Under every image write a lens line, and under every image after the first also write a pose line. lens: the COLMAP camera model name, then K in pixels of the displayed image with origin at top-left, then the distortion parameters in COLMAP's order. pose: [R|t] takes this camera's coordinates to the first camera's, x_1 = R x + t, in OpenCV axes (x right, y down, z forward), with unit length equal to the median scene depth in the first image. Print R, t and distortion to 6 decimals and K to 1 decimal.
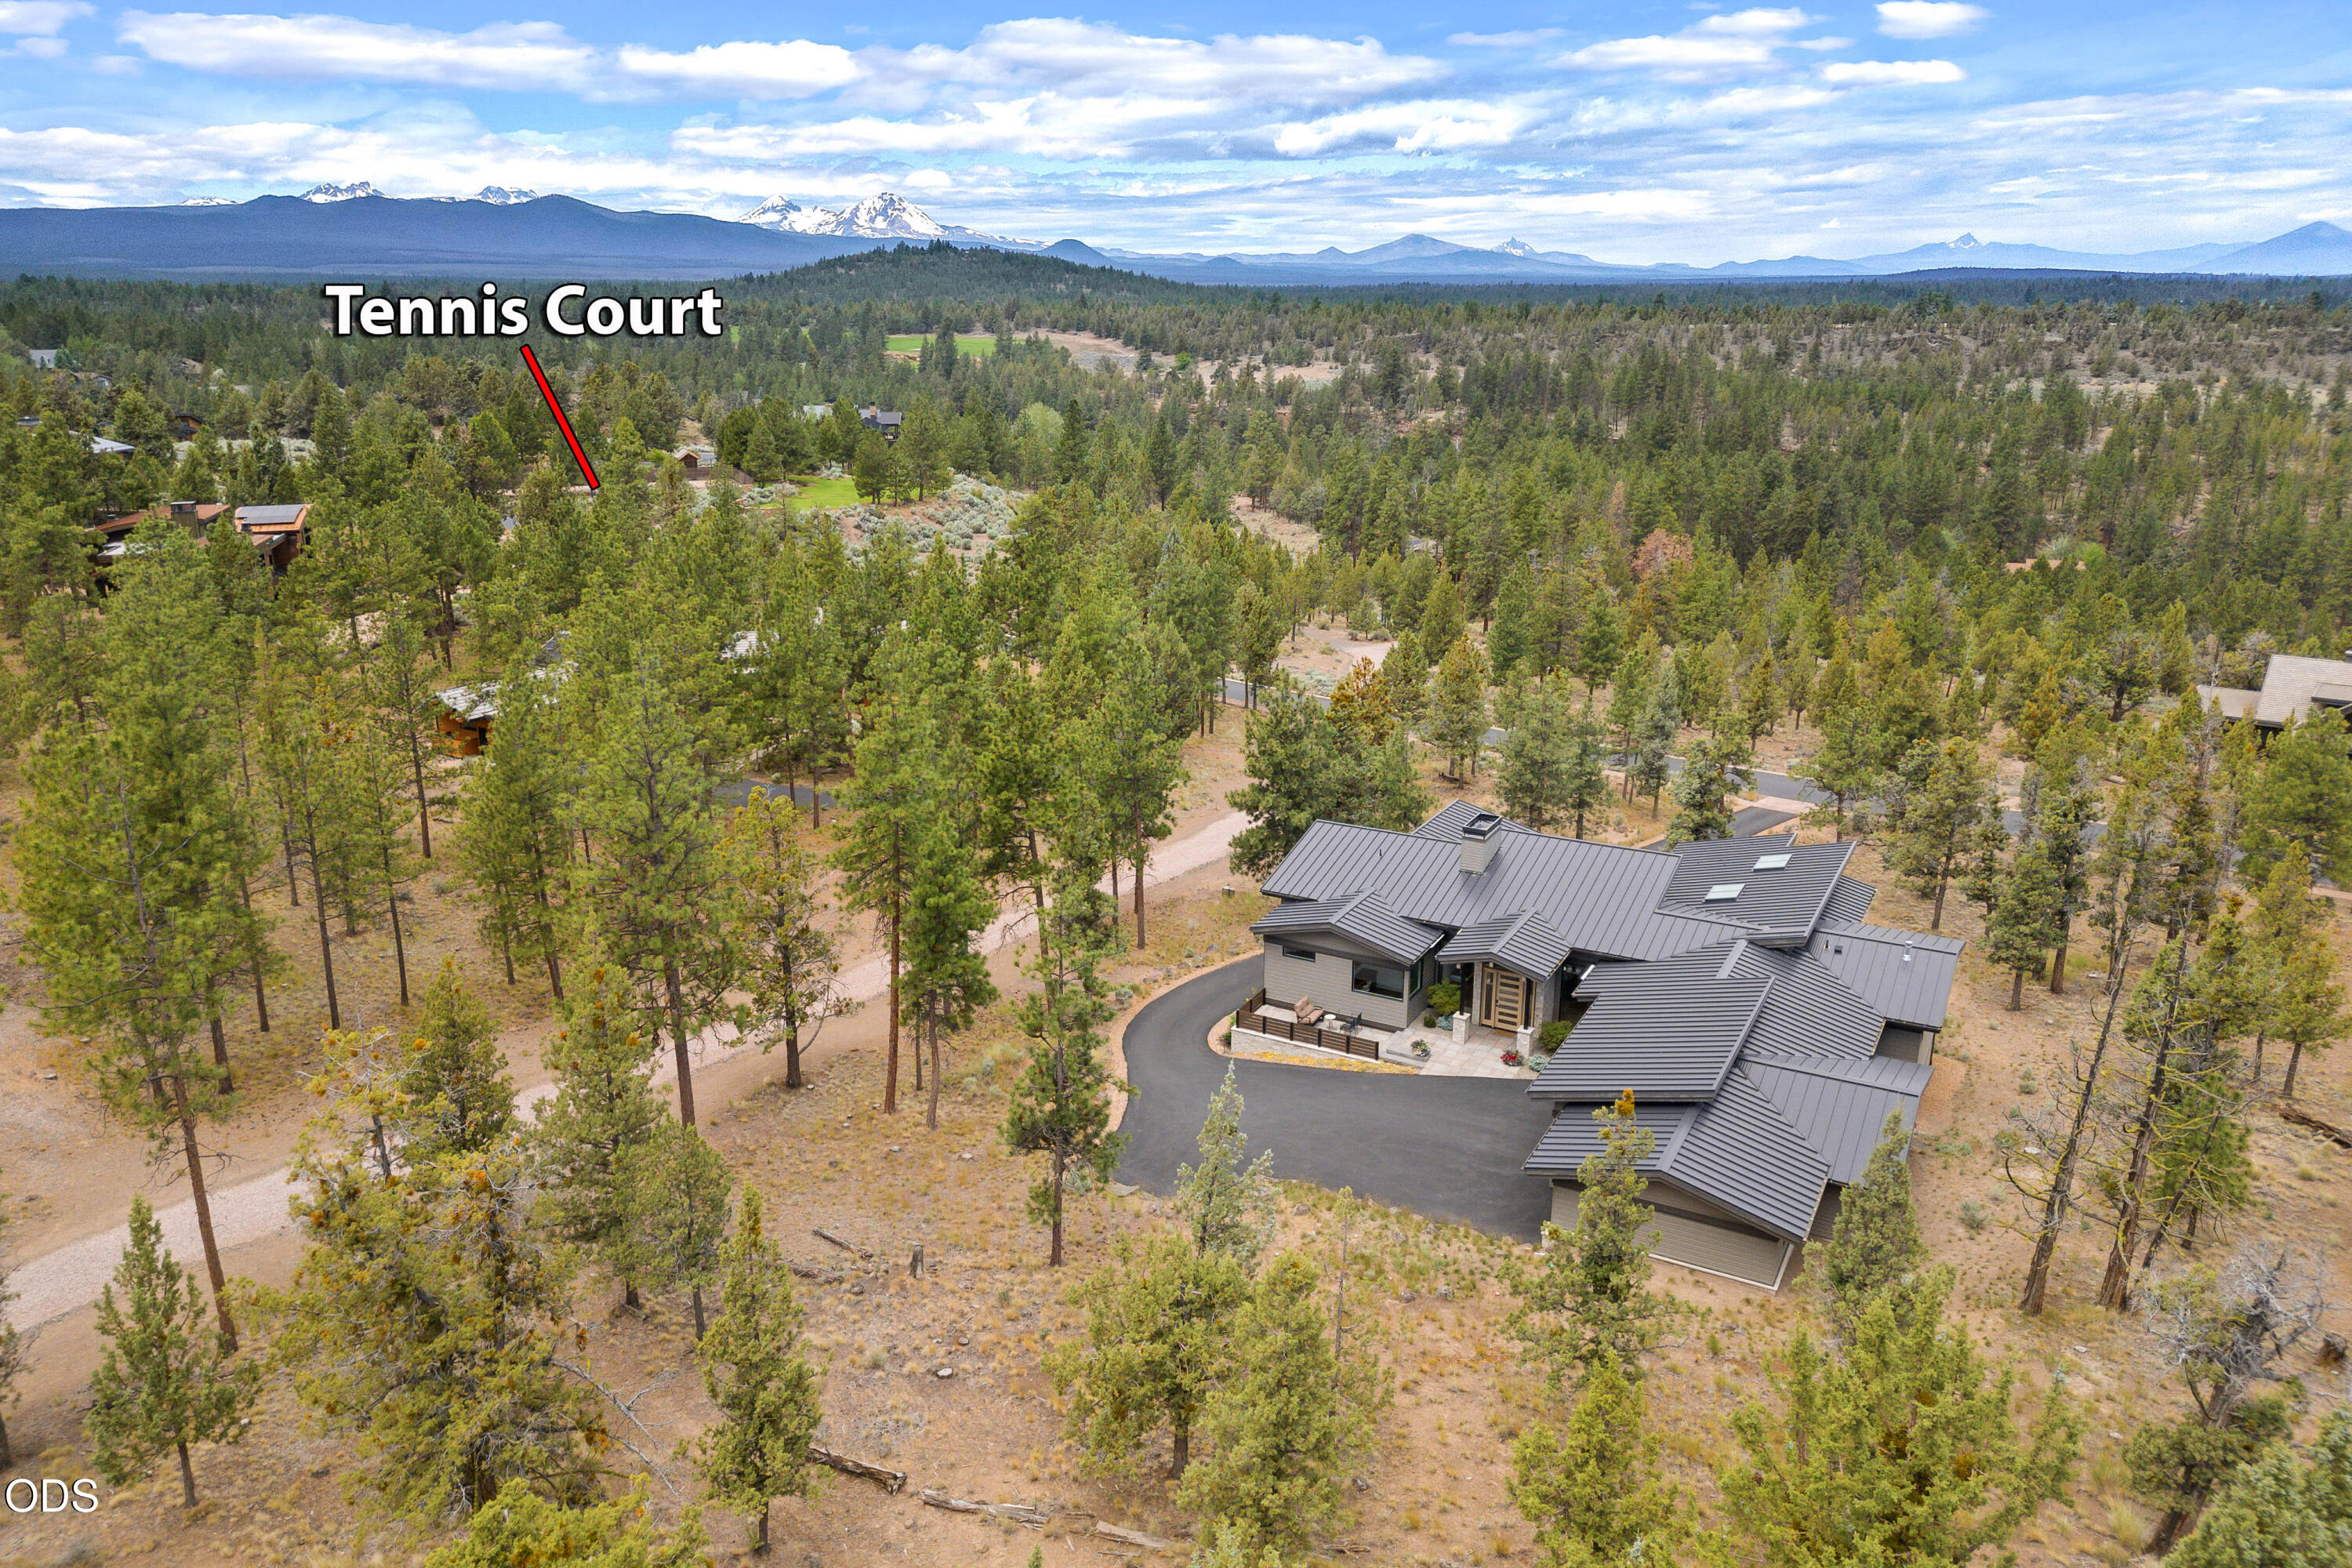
lens RADIAL K [[1819.0, 0, 1169.5], [0, 1819.0, 736.5], [0, 0, 1]] dist [0.115851, -0.164383]
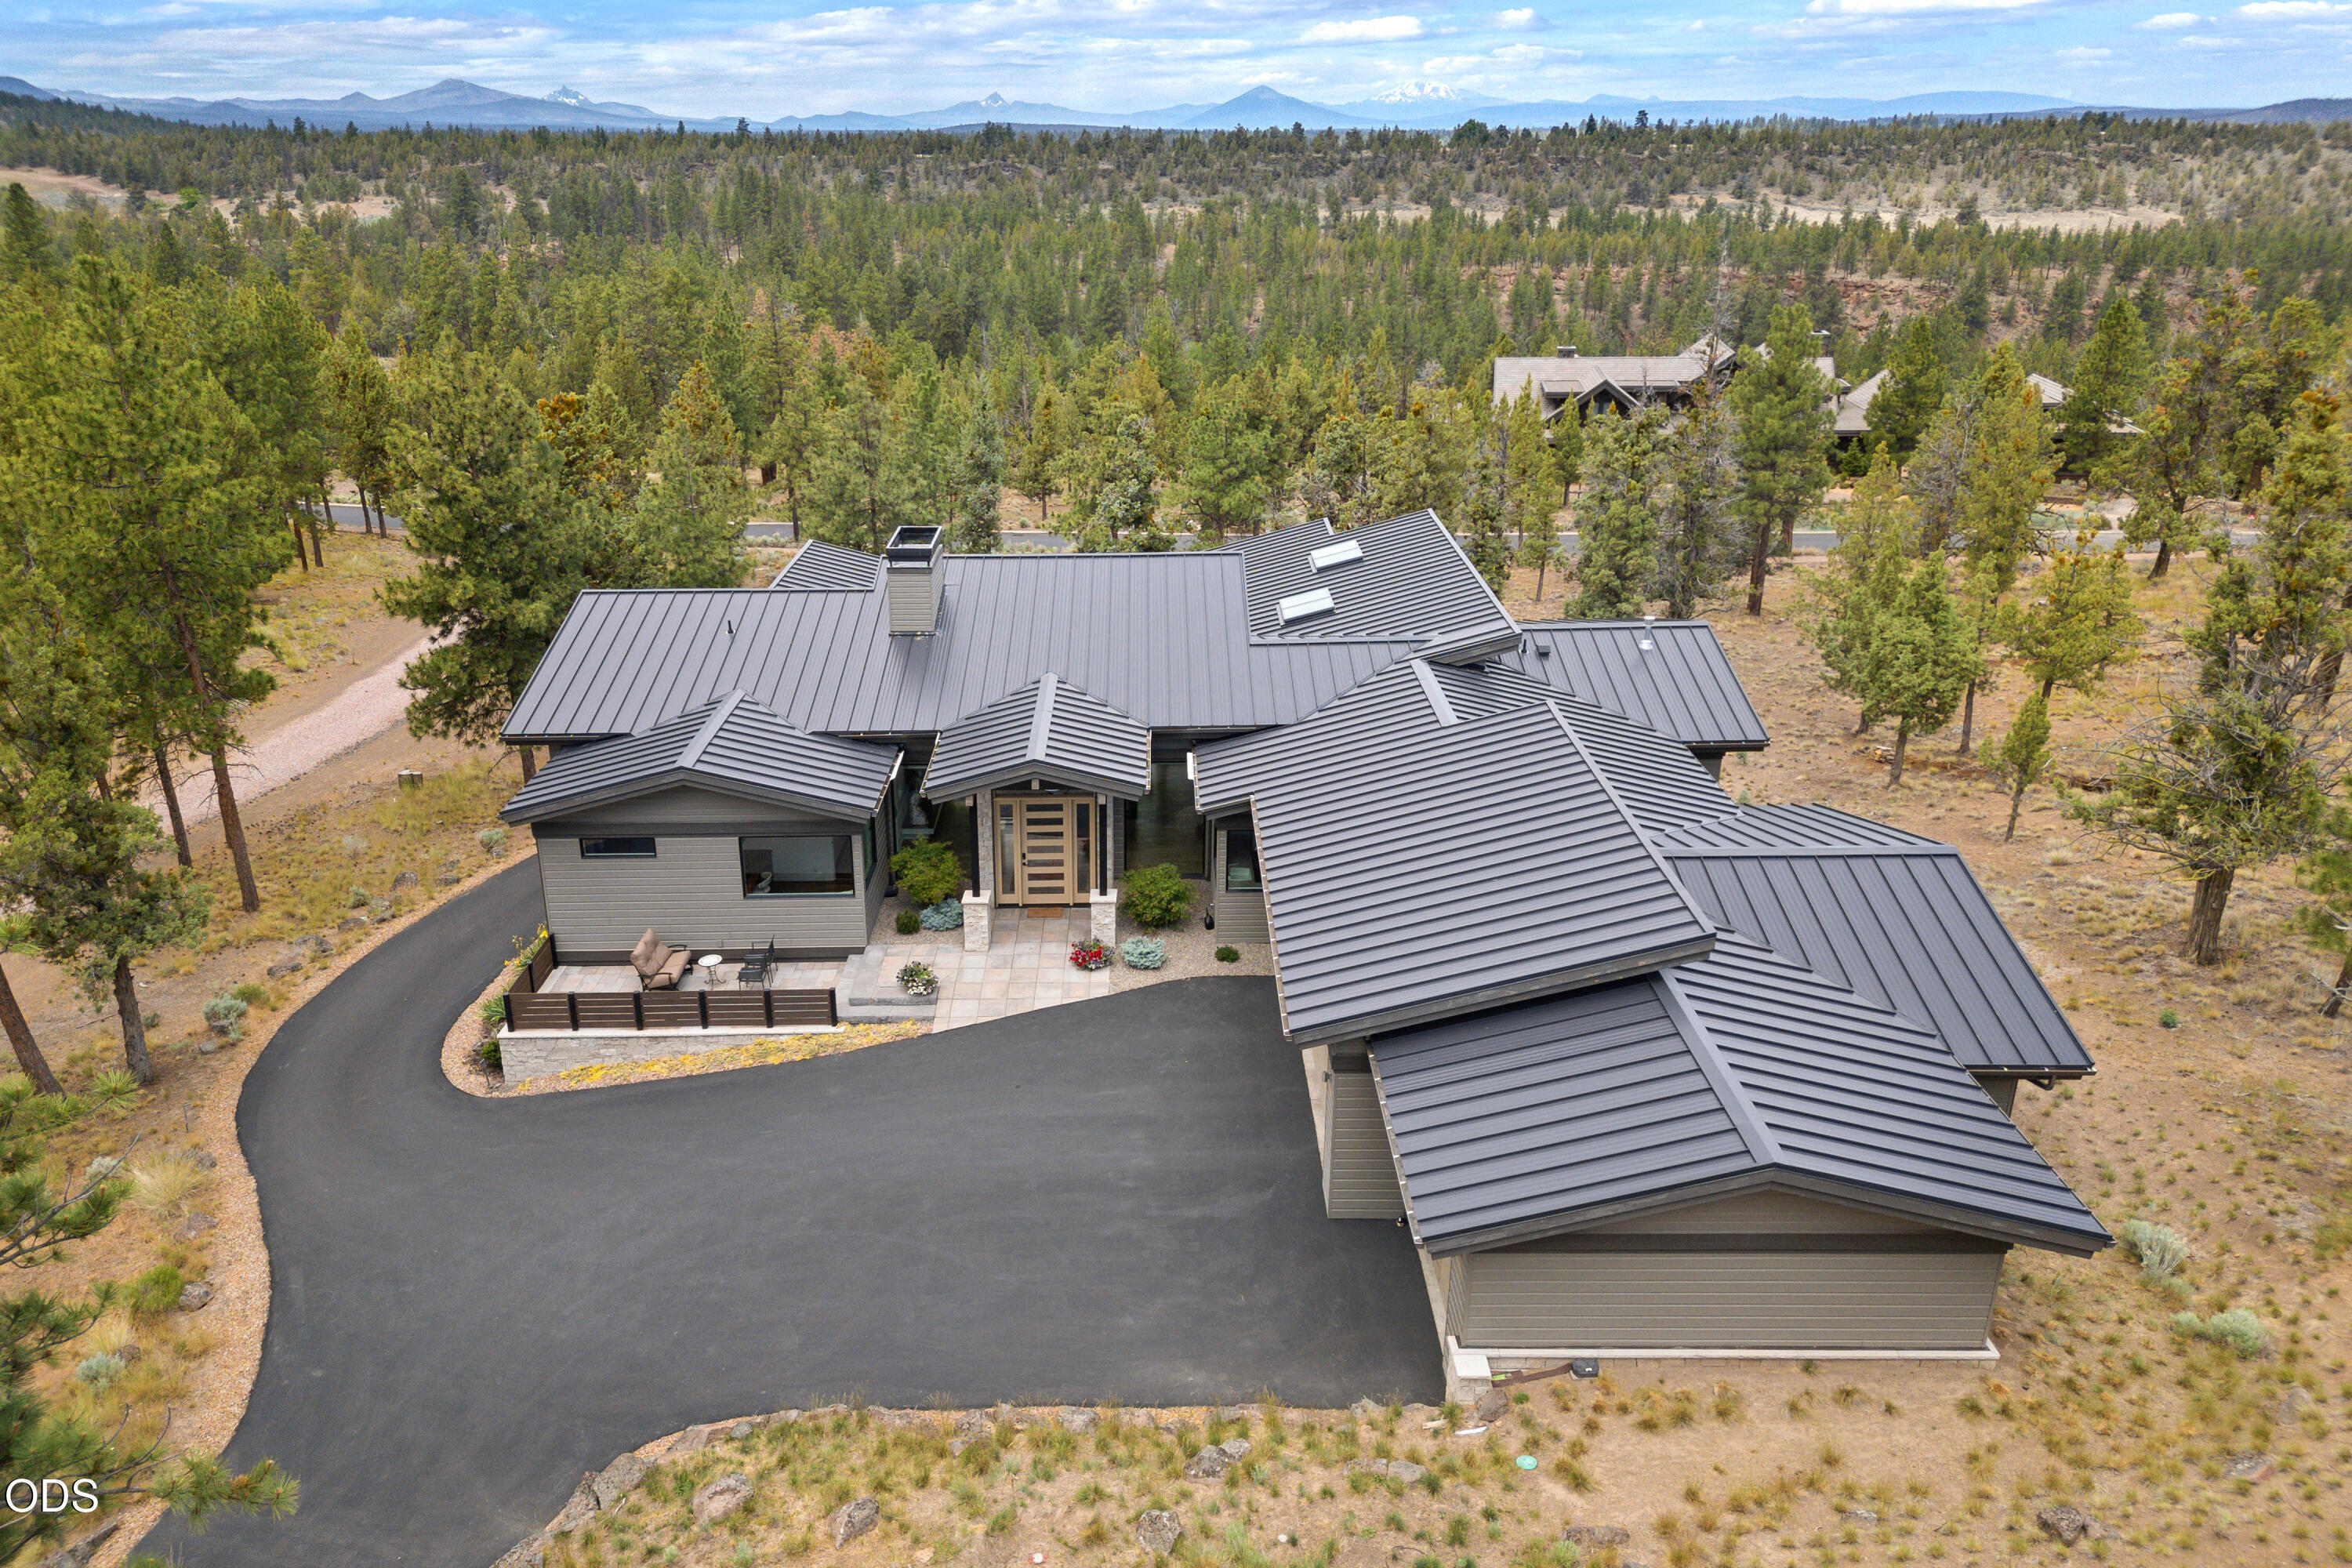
lens RADIAL K [[1819.0, 0, 1169.5], [0, 1819.0, 736.5], [0, 0, 1]] dist [0.115851, -0.164383]
pose [[0.887267, -0.176552, 0.426130, -0.000465], [0.145244, 0.983790, 0.105178, 0.050731], [-0.437792, -0.031428, 0.898527, 0.420060]]
